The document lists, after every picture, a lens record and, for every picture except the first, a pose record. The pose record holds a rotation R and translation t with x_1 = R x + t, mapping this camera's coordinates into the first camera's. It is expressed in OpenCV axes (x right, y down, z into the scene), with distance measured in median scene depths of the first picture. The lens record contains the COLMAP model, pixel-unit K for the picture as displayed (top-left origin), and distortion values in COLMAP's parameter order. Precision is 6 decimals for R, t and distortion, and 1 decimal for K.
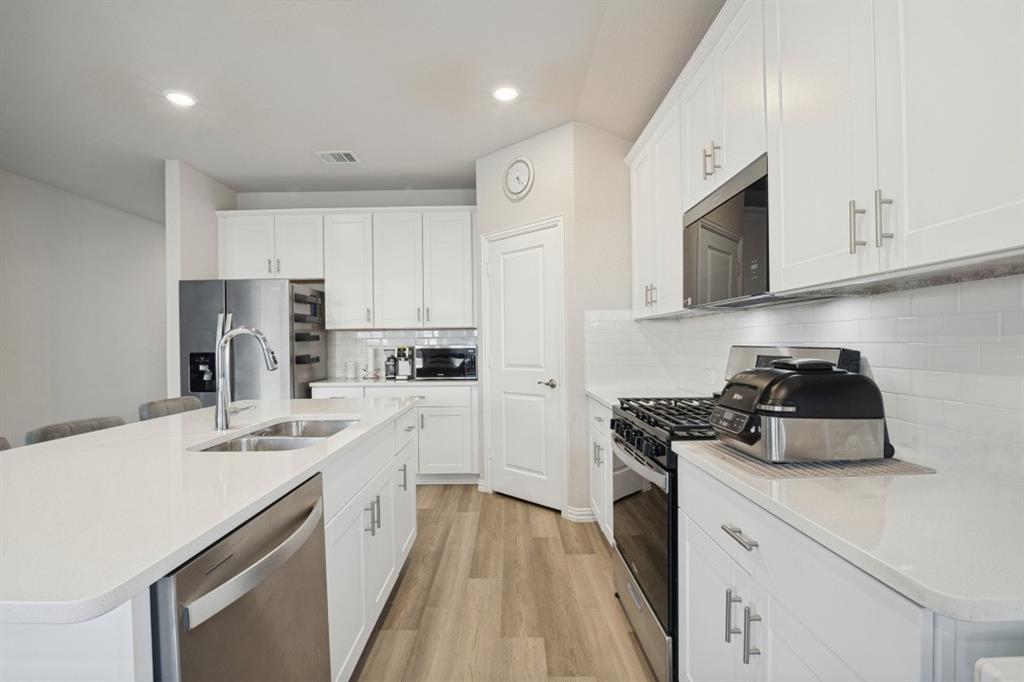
lens RADIAL K [[473.5, 0, 511.2], [0, 473.5, 343.0], [0, 0, 1]] dist [-0.017106, 0.000180]
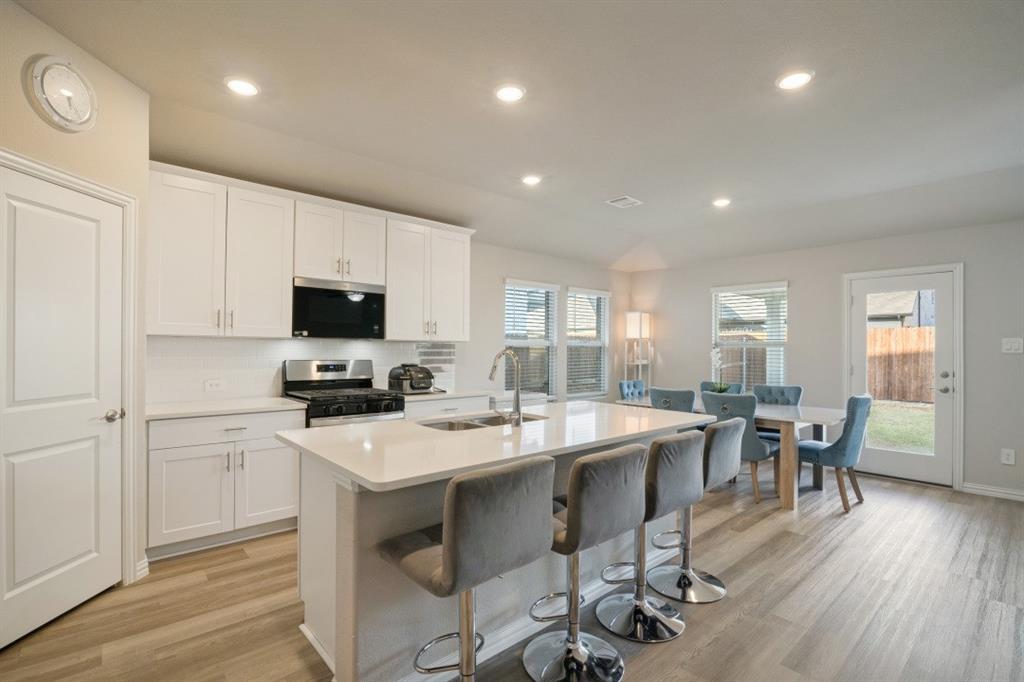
lens RADIAL K [[473.5, 0, 510.1], [0, 473.5, 345.2], [0, 0, 1]] dist [-0.017106, 0.000180]
pose [[-0.653937, 0.009723, 0.756486, -0.942557], [0.009522, 0.999944, -0.004620, -0.015443], [-0.756489, 0.004182, -0.653993, 1.099352]]
